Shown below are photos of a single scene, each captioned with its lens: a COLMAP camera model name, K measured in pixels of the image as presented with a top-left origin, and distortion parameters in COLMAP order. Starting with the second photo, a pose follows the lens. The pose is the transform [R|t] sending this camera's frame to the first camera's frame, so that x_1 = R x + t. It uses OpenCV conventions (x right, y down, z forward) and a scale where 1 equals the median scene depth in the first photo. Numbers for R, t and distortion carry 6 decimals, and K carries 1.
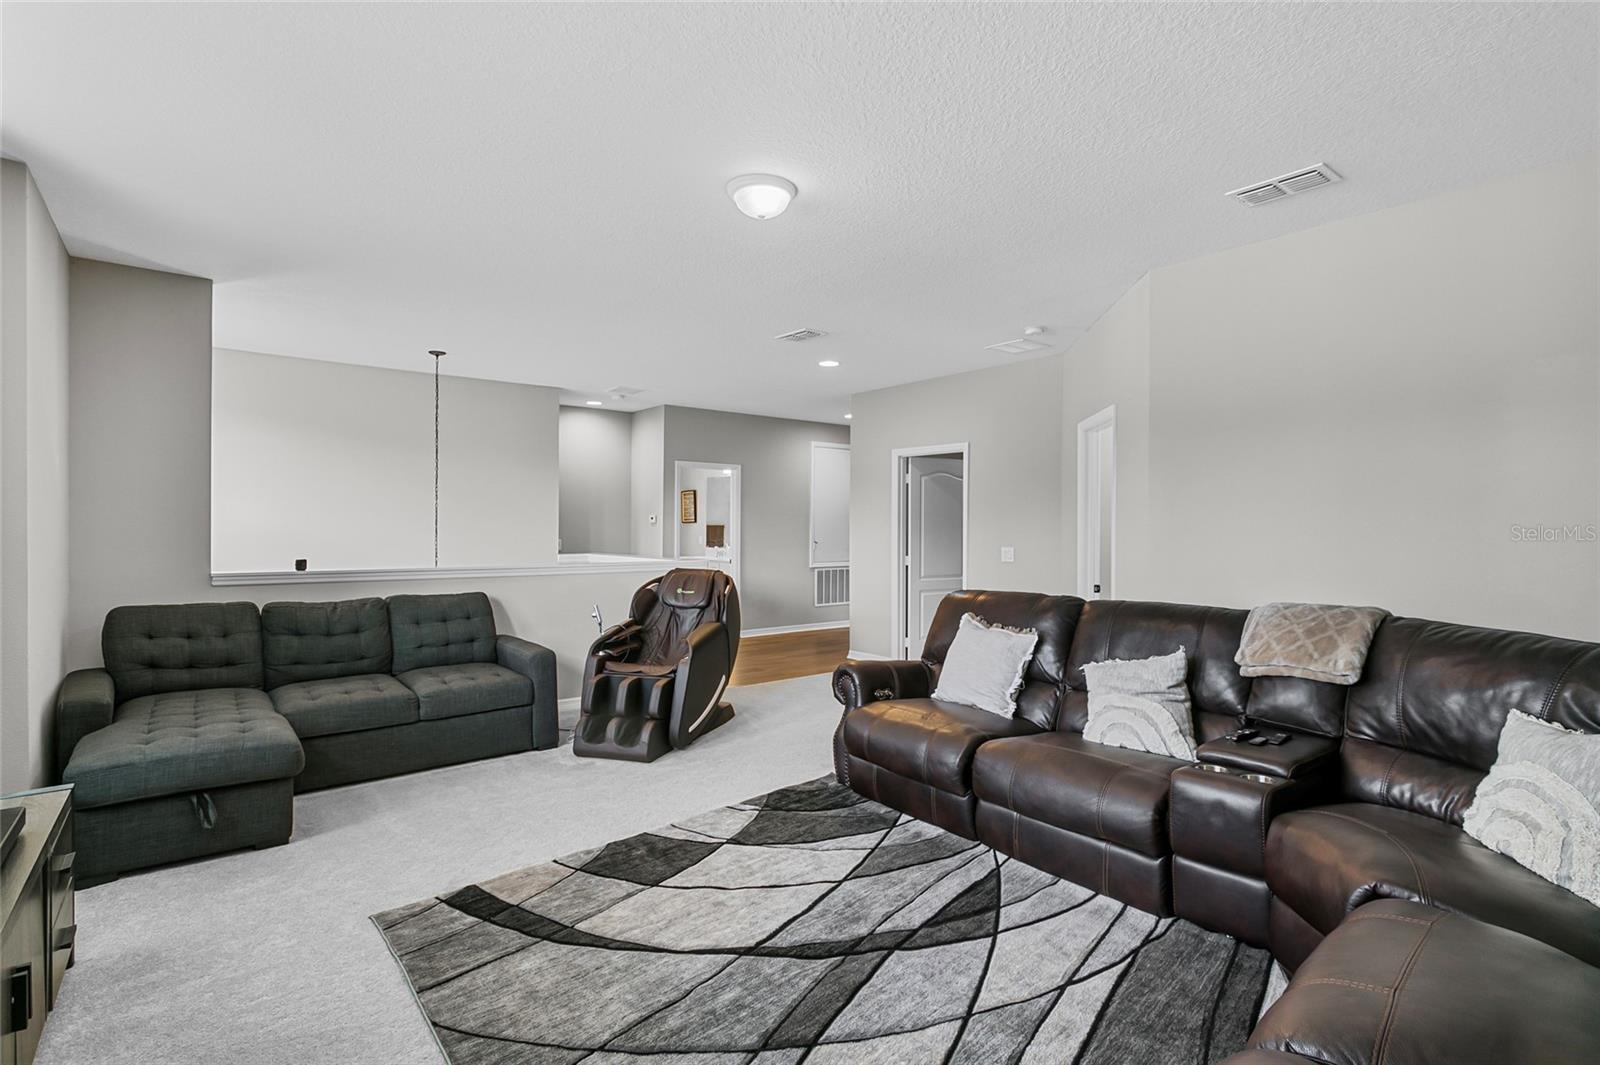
lens RADIAL K [[764.7, 0, 795.8], [0, 764.7, 523.2], [0, 0, 1]] dist [0.001550, 0.001410]
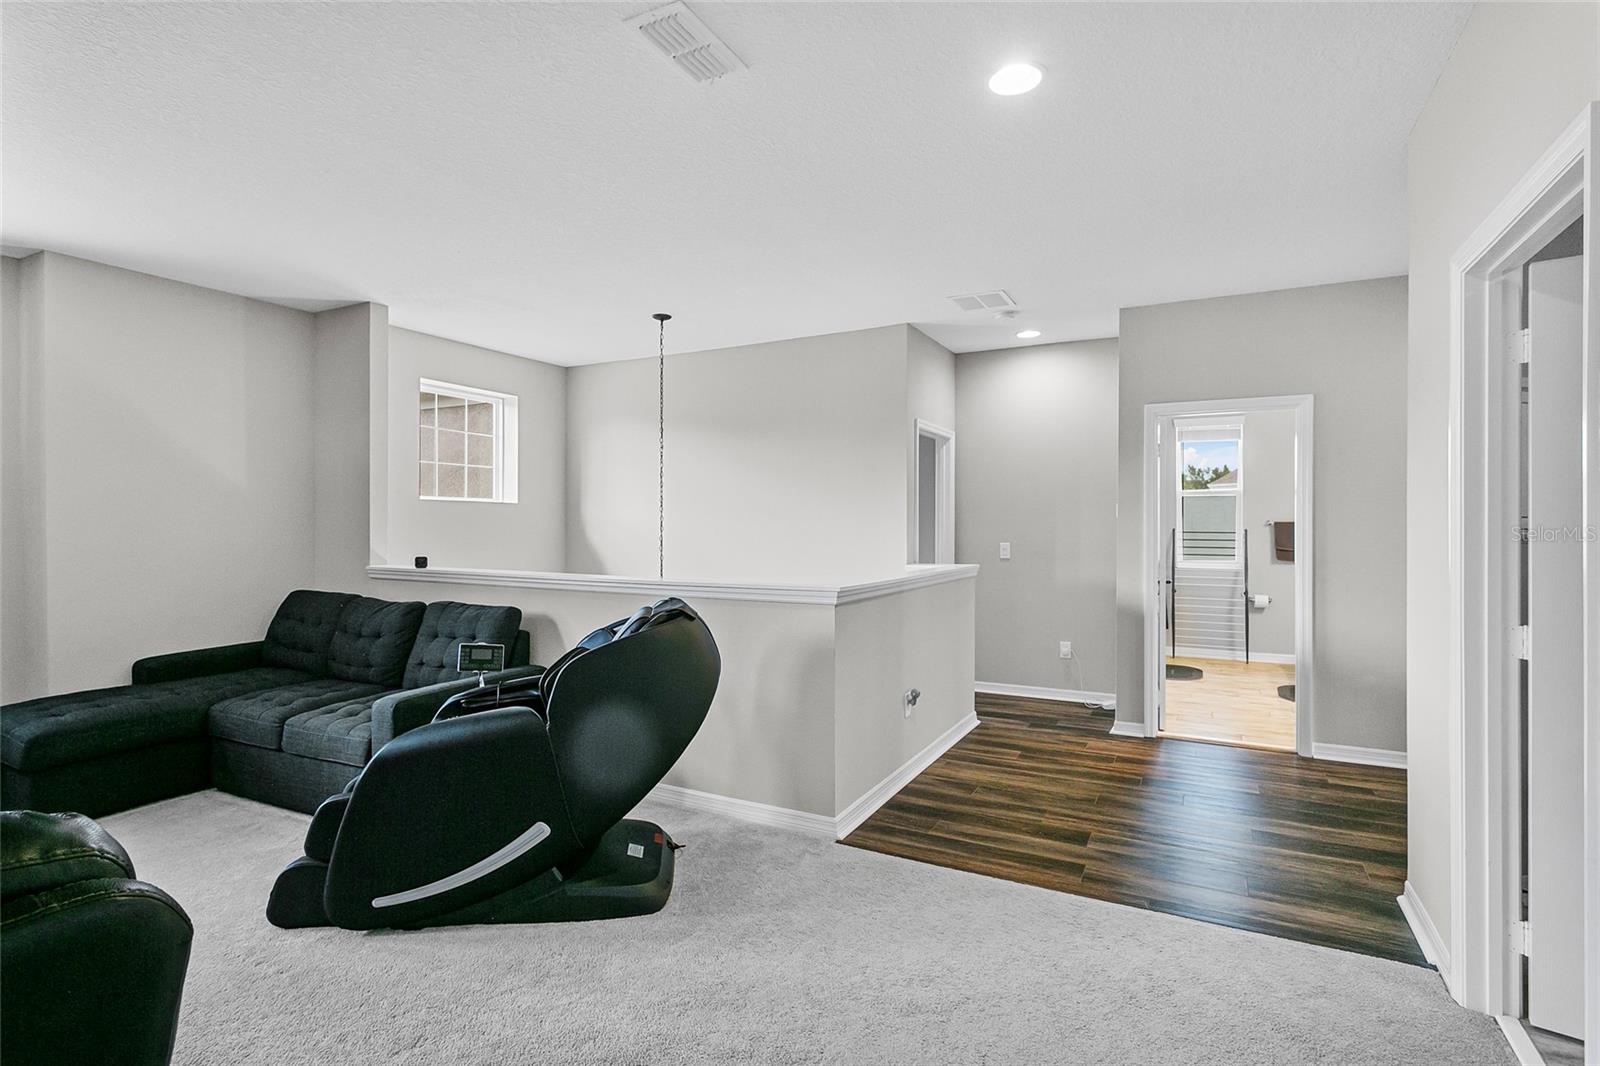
lens RADIAL K [[764.7, 0, 795.8], [0, 764.7, 523.7], [0, 0, 1]] dist [0.001550, 0.001410]
pose [[0.387999, -0.007887, -0.921626, 0.435286], [0.005945, 0.999964, -0.006054, 0.011712], [0.921640, -0.003130, 0.388032, 0.990408]]
